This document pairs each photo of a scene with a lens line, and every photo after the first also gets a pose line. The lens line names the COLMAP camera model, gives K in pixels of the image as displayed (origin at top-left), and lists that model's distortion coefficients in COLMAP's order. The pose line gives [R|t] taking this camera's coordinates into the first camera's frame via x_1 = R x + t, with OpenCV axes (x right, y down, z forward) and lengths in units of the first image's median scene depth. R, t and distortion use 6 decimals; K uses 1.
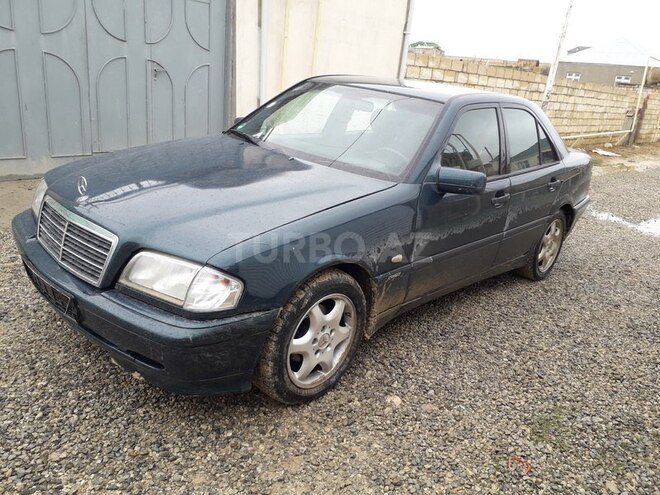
lens RADIAL K [[511.0, 0, 331.6], [0, 511.0, 247.6], [0, 0, 1]] dist [0.009635, -0.007169]
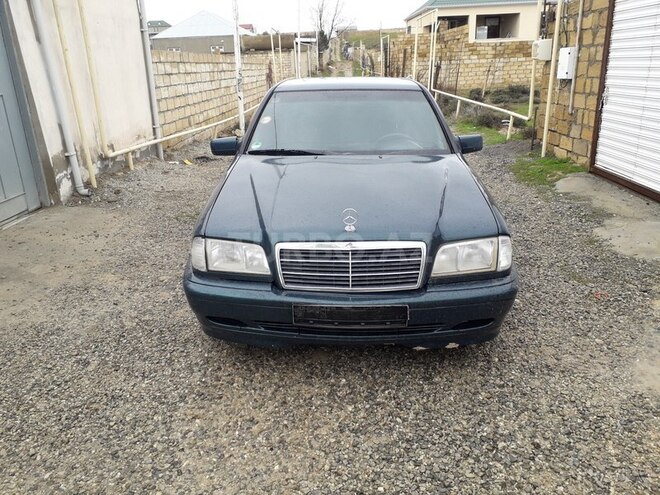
lens RADIAL K [[511.0, 0, 329.9], [0, 511.0, 248.2], [0, 0, 1]] dist [0.009635, -0.007169]
pose [[0.754589, -0.327952, 0.568369, -1.430281], [0.306213, 0.942050, 0.137027, -0.269899], [-0.580370, 0.070642, 0.811283, 0.168427]]
